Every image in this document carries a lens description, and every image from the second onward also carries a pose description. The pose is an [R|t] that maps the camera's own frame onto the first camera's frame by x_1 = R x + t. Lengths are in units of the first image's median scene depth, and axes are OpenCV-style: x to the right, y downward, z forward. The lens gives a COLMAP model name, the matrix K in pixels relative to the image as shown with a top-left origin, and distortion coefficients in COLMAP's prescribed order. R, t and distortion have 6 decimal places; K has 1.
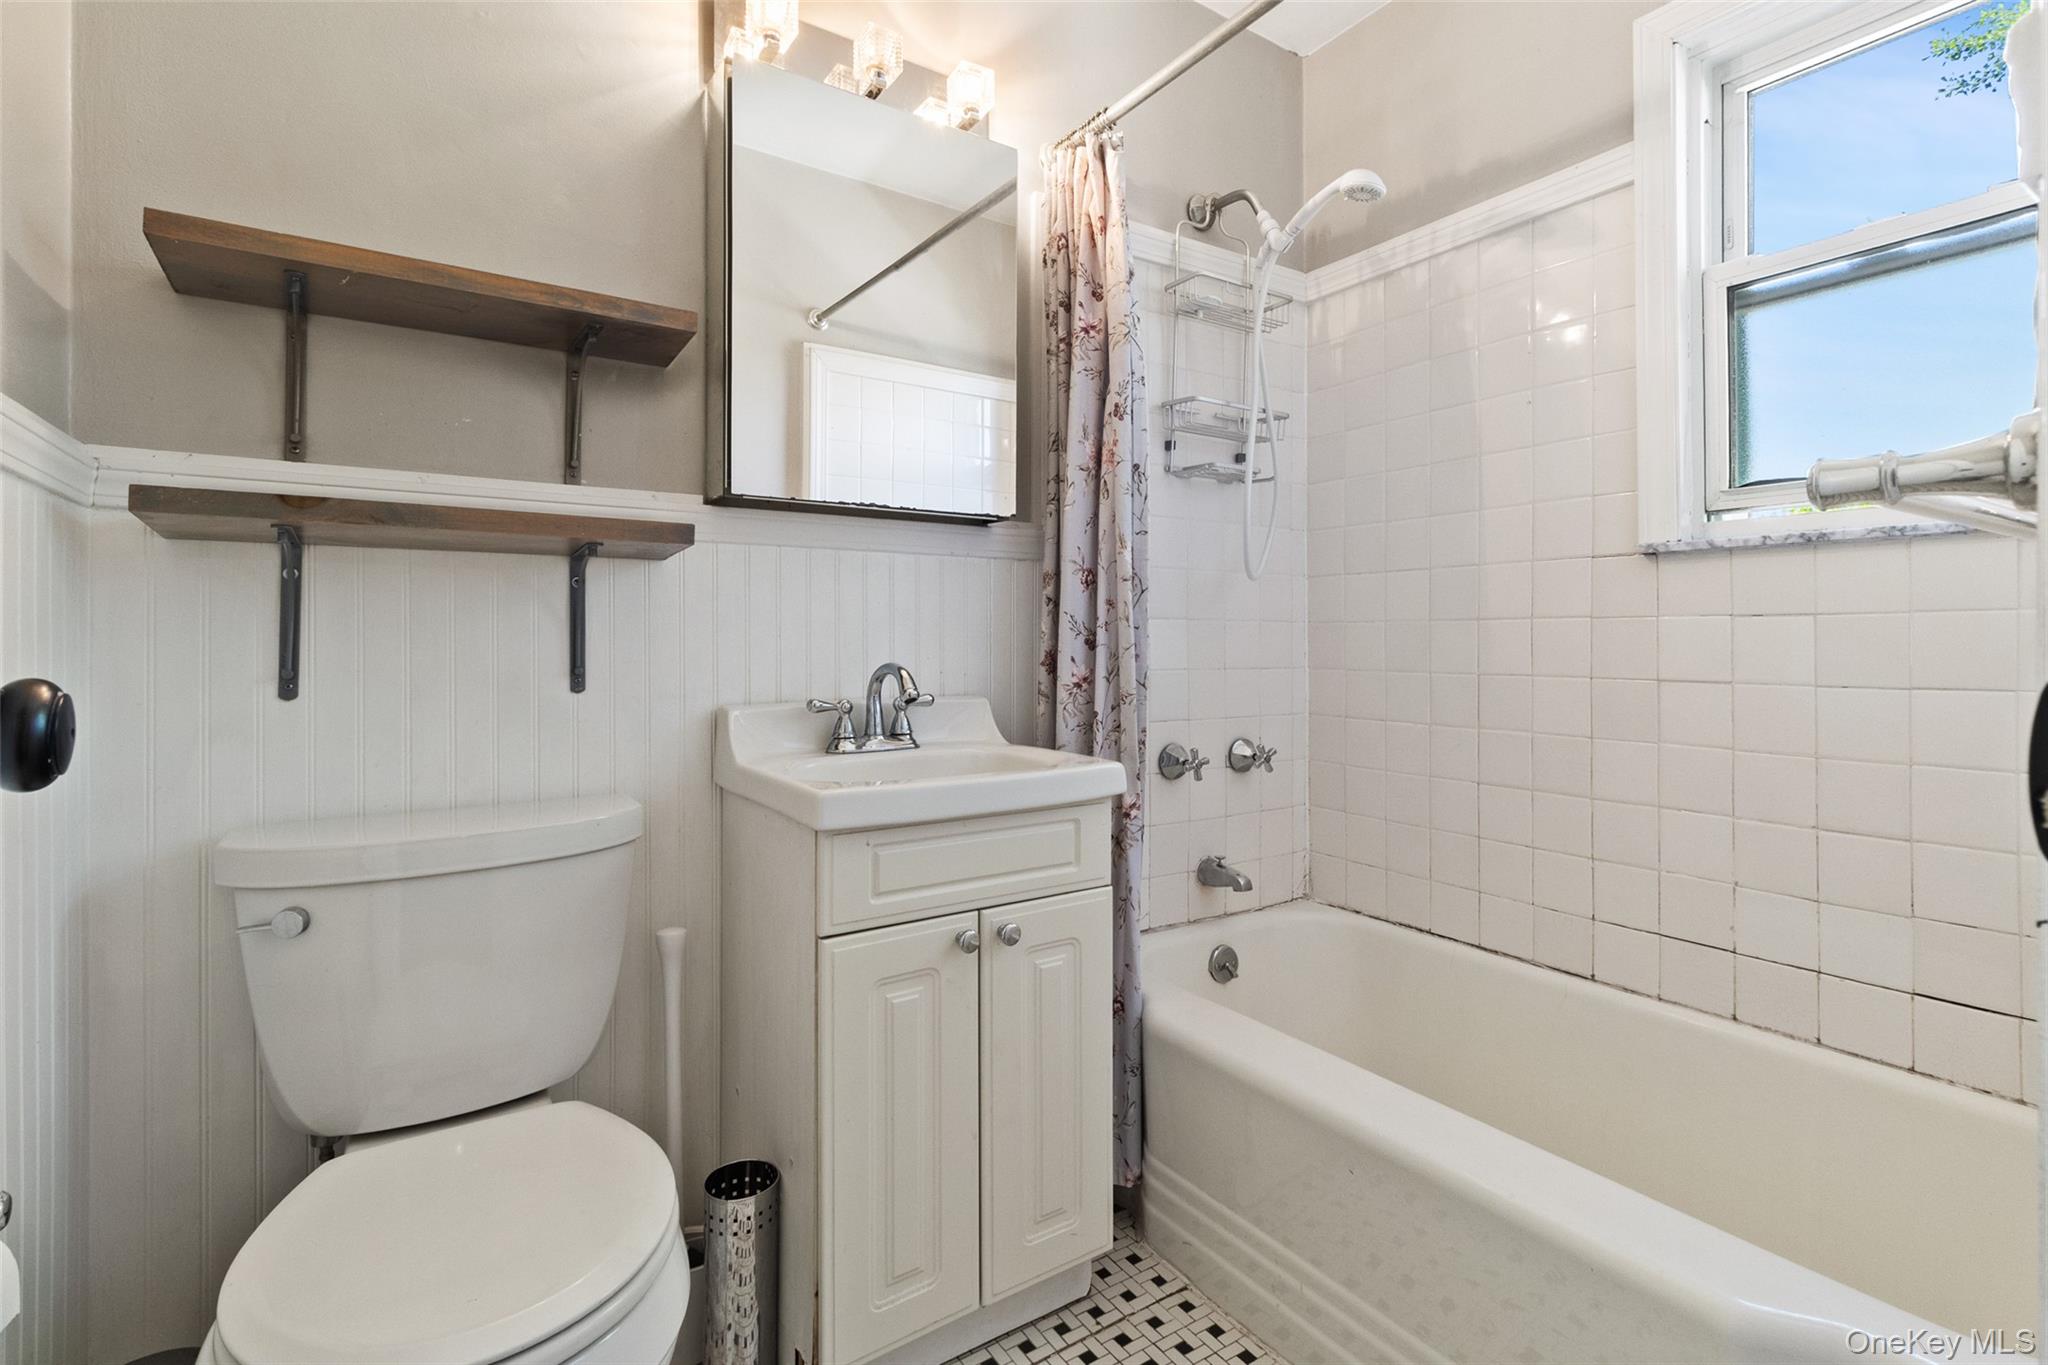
lens RADIAL K [[957.1, 0, 1025.5], [0, 957.1, 663.9], [0, 0, 1]] dist [0.004309, -0.001321]
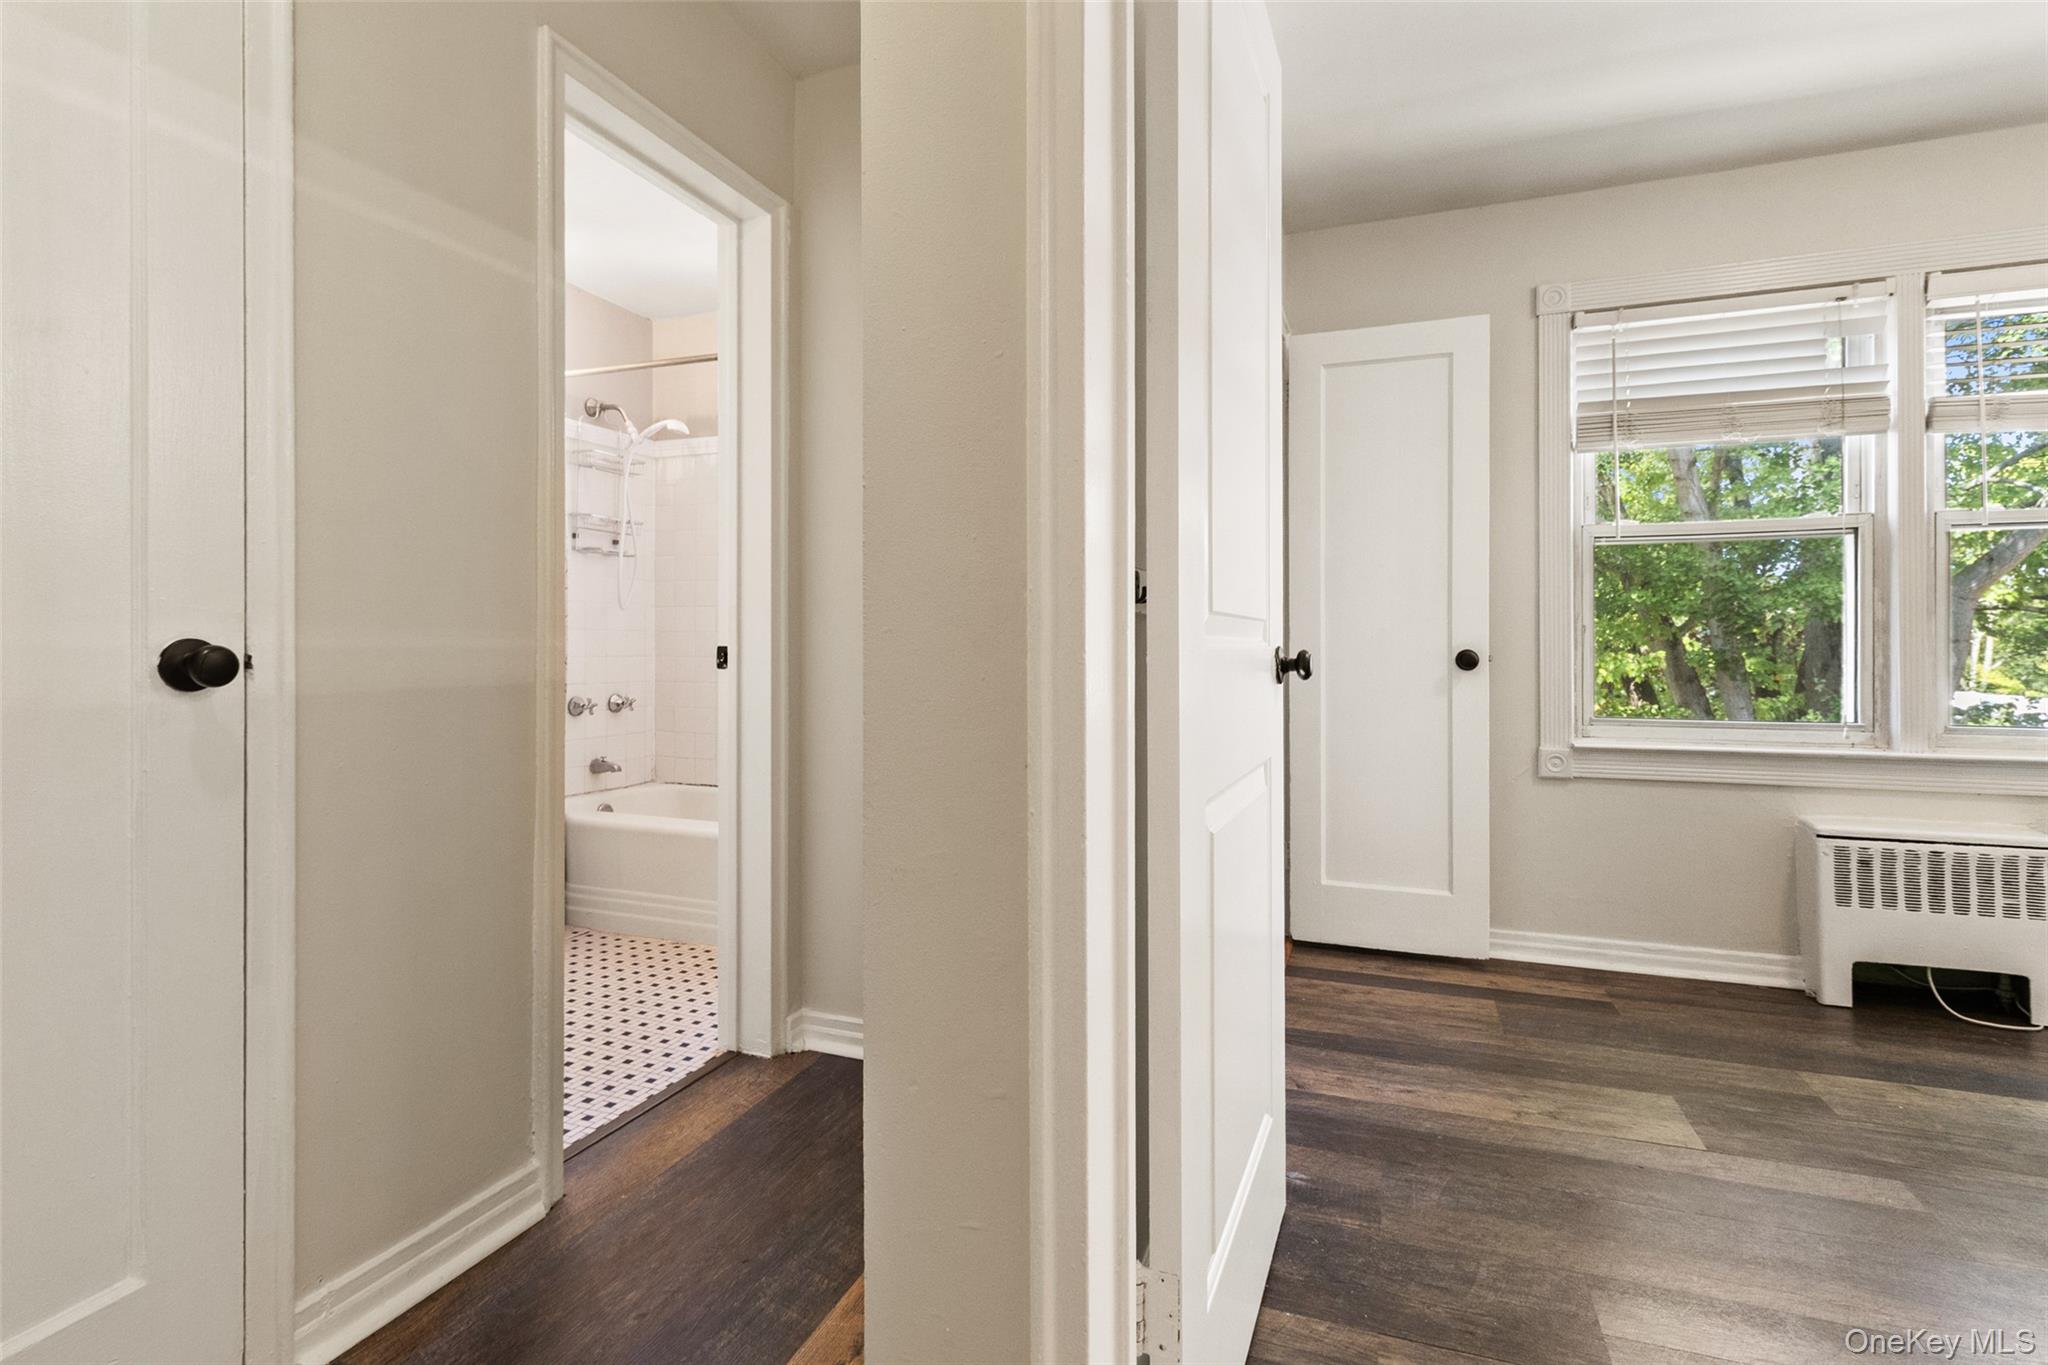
lens RADIAL K [[957.1, 0, 1040.8], [0, 957.1, 641.9], [0, 0, 1]] dist [0.004309, -0.001321]
pose [[0.804875, 0.006210, 0.593411, -0.215545], [0.001845, 0.999914, -0.012967, 0.002973], [-0.593441, 0.011532, 0.804795, -0.991494]]
